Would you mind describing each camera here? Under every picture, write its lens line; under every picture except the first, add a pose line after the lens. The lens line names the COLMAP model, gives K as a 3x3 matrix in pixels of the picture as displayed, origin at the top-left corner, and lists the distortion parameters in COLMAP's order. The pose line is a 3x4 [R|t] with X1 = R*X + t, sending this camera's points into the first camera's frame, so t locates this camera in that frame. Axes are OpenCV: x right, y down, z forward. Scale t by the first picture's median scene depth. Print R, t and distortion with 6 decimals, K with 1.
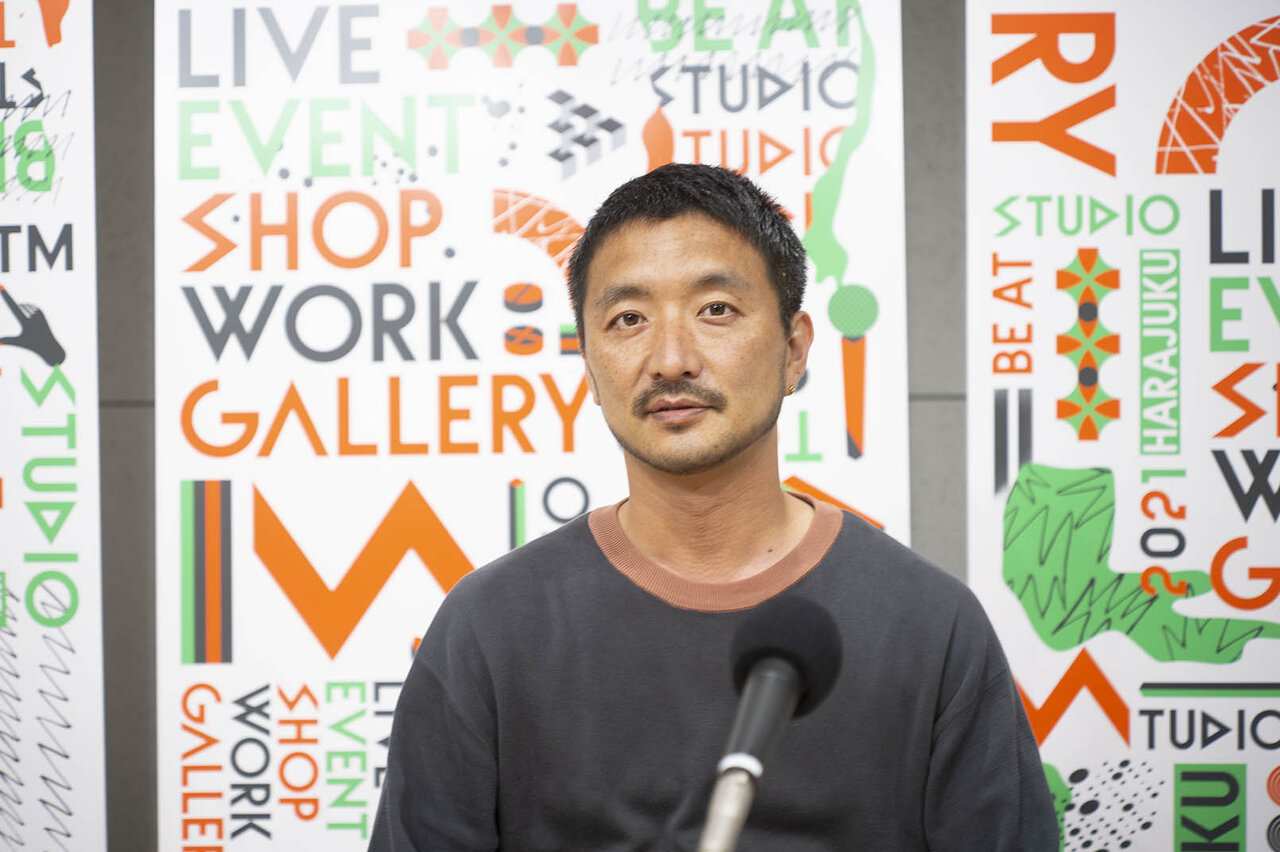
lens RADIAL K [[1744.7, 0, 605.9], [0, 1744.7, 425.7], [0, 0, 1]] dist [0.003724, -0.065718]
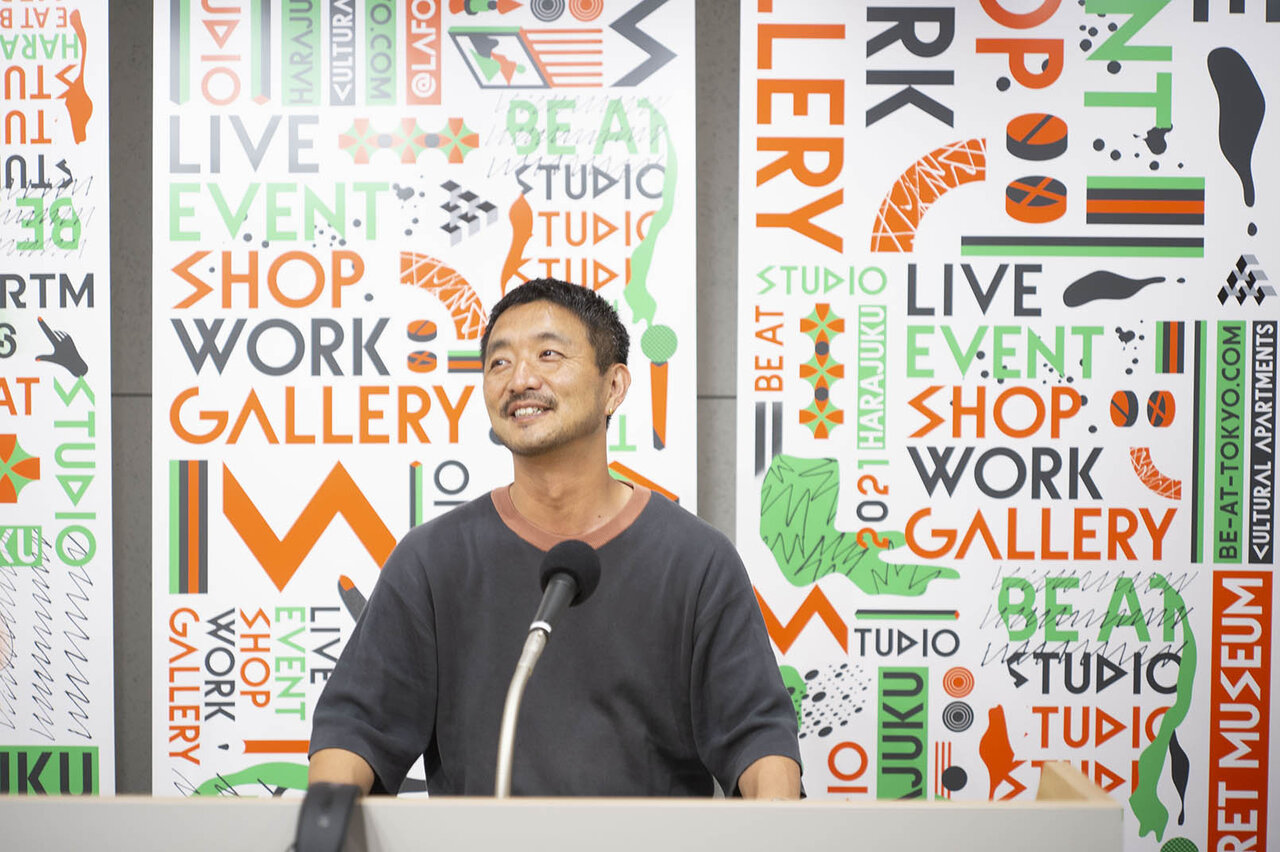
lens RADIAL K [[1744.7, 0, 605.9], [0, 1744.7, 425.7], [0, 0, 1]] dist [0.003724, -0.065718]
pose [[0.997890, 0.010788, 0.064018, 0.010563], [-0.012145, 0.999709, 0.020844, -0.029203], [-0.063774, -0.021577, 0.997731, -0.398035]]
